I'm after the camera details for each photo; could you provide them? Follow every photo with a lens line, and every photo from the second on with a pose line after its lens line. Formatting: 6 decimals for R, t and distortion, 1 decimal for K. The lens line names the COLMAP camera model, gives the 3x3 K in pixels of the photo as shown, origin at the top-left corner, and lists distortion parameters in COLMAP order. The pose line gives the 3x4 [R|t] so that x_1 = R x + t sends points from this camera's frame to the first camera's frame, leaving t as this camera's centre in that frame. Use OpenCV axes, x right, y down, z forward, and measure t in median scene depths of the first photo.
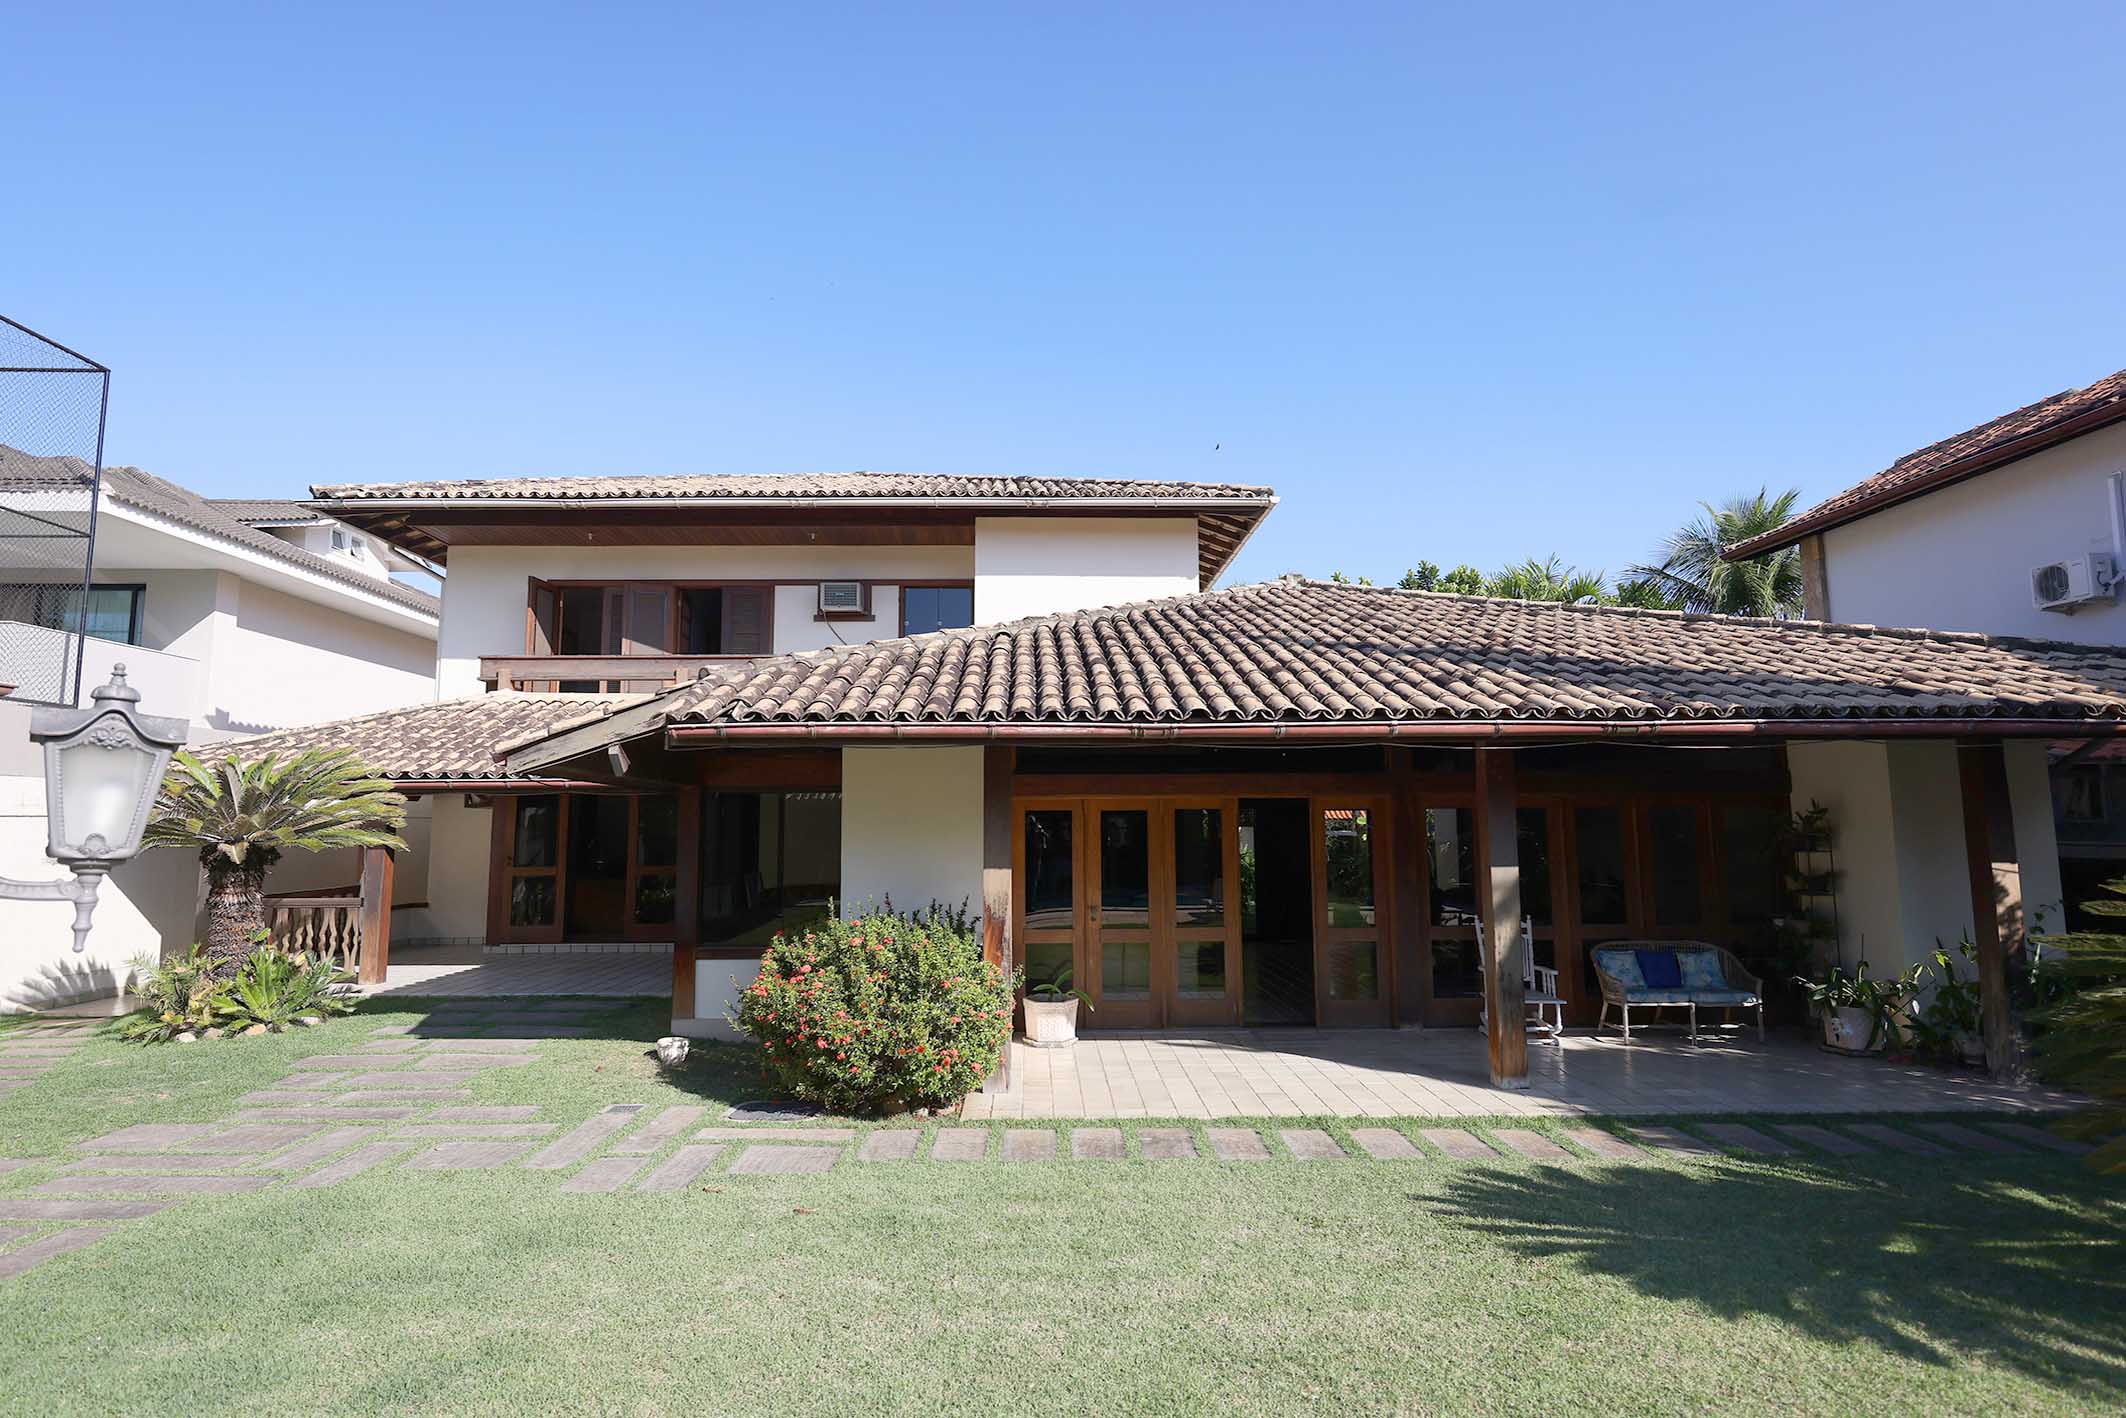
lens RADIAL K [[1102.4, 0, 1049.7], [0, 1102.4, 699.4], [0, 0, 1]] dist [-0.008785, 0.001290]
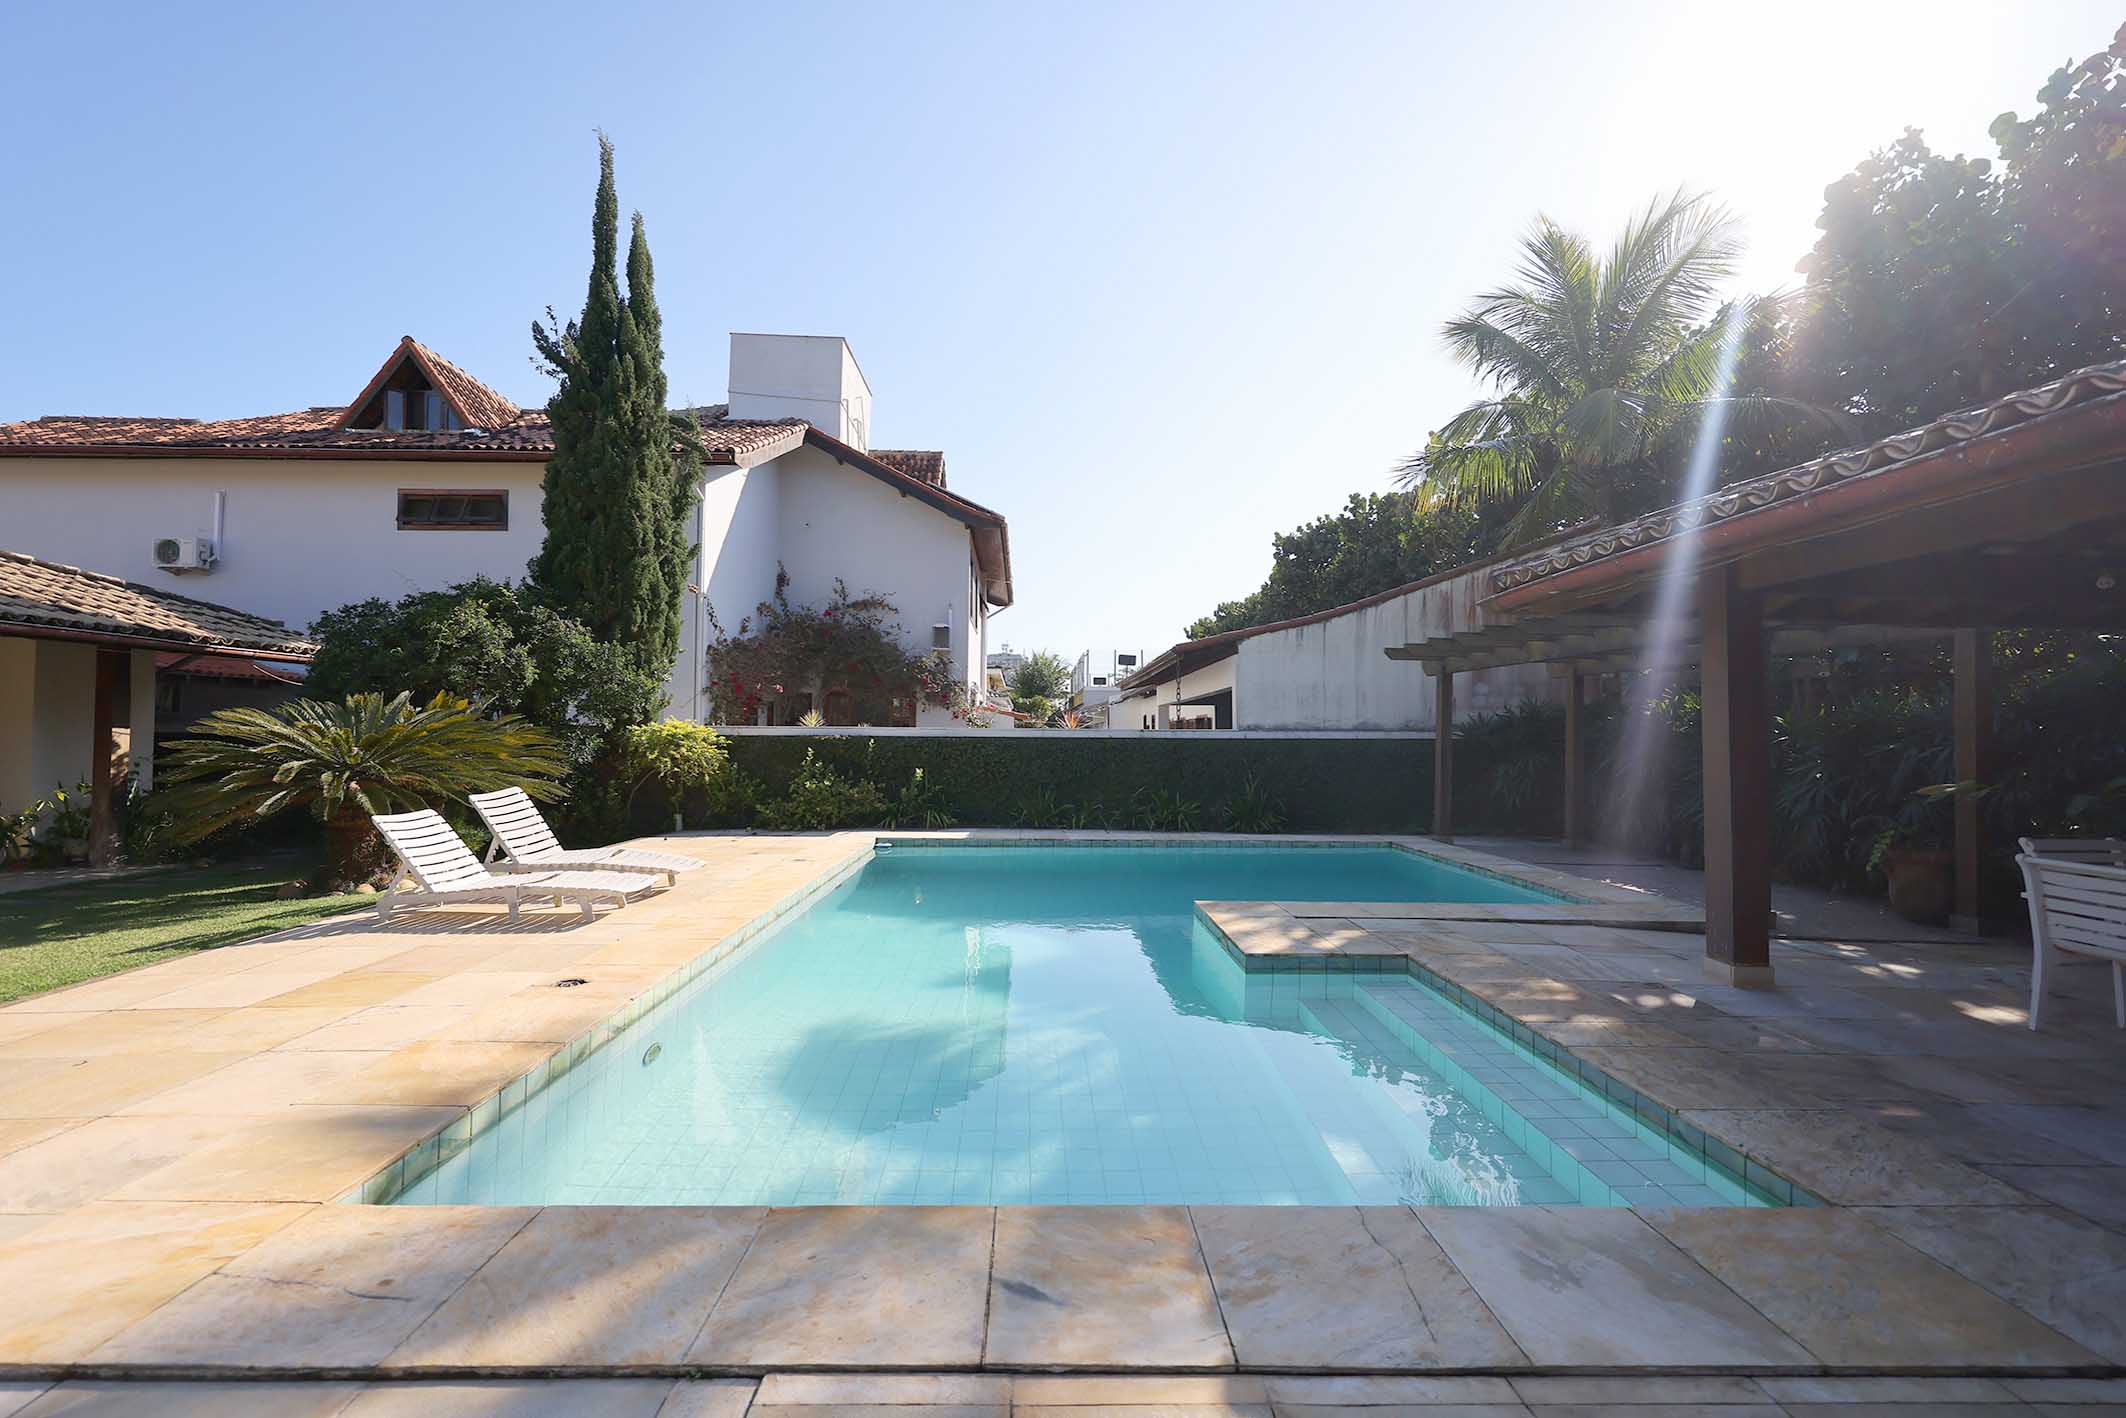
lens RADIAL K [[855.7, 0, 1047.6], [0, 855.7, 713.2], [0, 0, 1]] dist [0.001467, -0.002576]
pose [[0.003628, 0.032698, 0.999459, -0.284717], [-0.116705, 0.992649, -0.032052, 0.010602], [-0.993160, -0.116526, 0.007418, -0.266235]]
